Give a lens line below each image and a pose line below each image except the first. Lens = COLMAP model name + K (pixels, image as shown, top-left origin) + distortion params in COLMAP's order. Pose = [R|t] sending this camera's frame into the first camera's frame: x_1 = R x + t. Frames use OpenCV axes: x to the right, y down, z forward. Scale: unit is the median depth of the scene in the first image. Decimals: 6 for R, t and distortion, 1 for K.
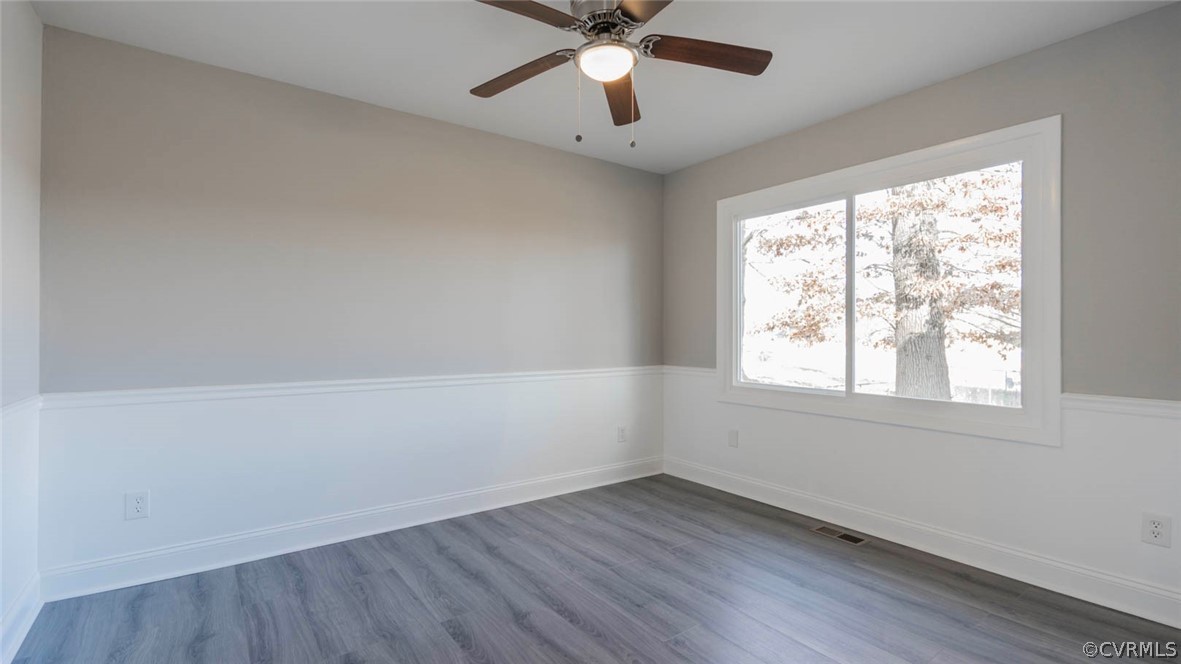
lens RADIAL K [[530.1, 0, 594.8], [0, 530.1, 331.1], [0, 0, 1]] dist [-0.008539, 0.003590]
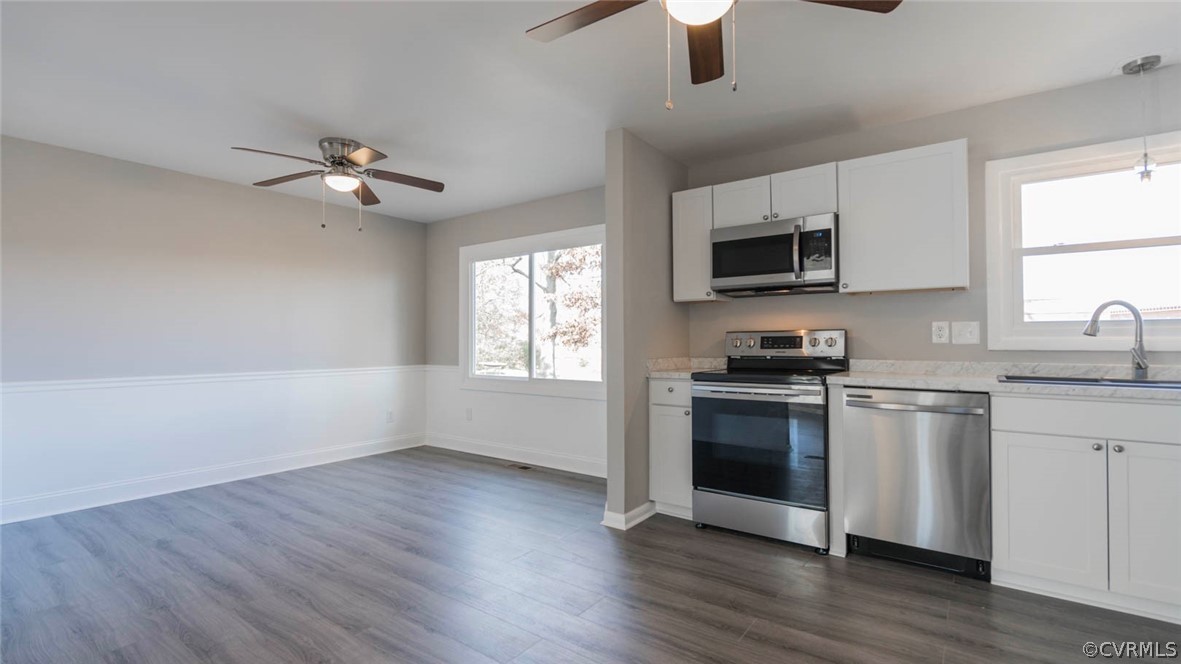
lens RADIAL K [[530.1, 0, 593.4], [0, 530.1, 326.5], [0, 0, 1]] dist [-0.008539, 0.003590]
pose [[0.956697, 0.002359, 0.291076, 0.189705], [0.004832, 0.999701, -0.023984, 0.002539], [-0.291045, 0.024352, 0.956399, -0.541366]]
